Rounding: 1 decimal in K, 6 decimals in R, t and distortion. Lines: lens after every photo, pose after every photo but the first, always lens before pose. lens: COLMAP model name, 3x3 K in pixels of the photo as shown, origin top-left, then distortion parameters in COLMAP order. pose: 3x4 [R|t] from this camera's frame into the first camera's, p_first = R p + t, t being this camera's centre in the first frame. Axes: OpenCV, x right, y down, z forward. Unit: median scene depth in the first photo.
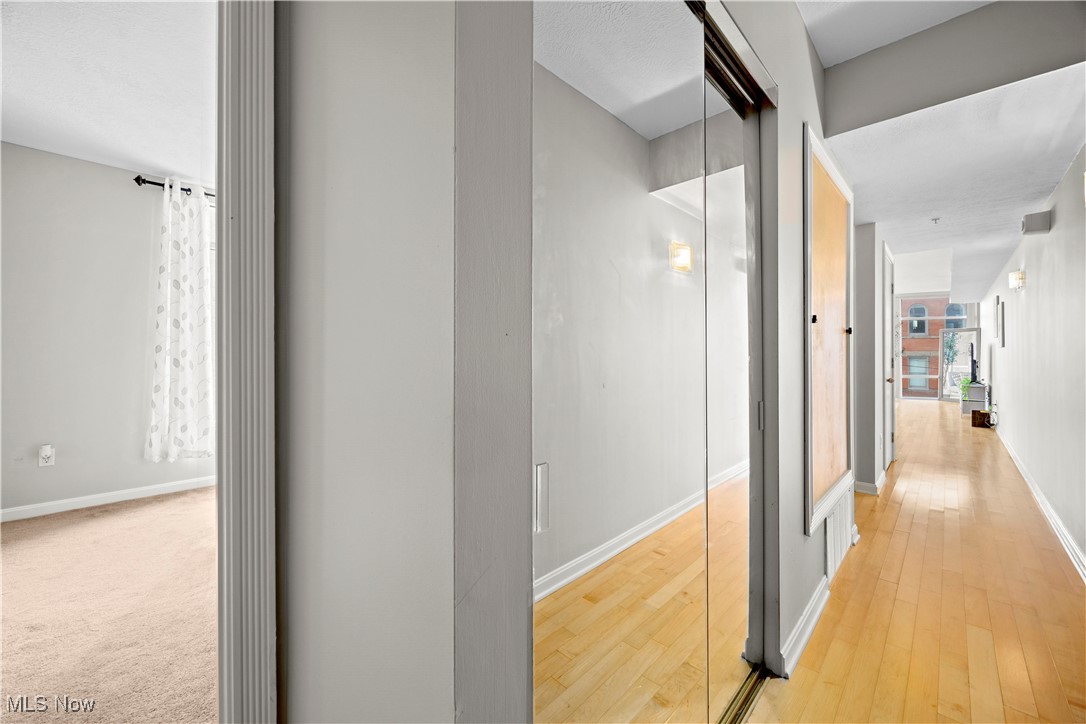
lens RADIAL K [[433.7, 0, 538.6], [0, 433.7, 359.3], [0, 0, 1]] dist [0.007135, -0.001054]
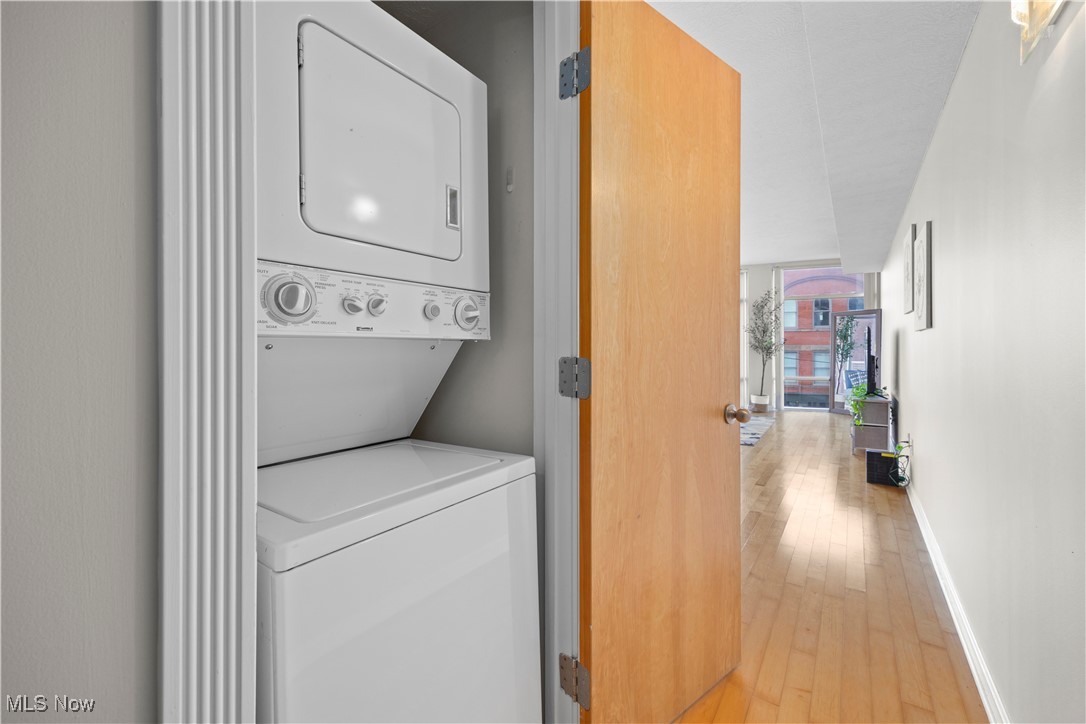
lens RADIAL K [[433.7, 0, 539.8], [0, 433.7, 356.5], [0, 0, 1]] dist [0.007135, -0.001054]
pose [[0.991848, -0.001311, 0.127416, 0.400702], [0.000410, 0.999975, 0.007096, -0.001950], [-0.127422, -0.006986, 0.991824, 0.397025]]
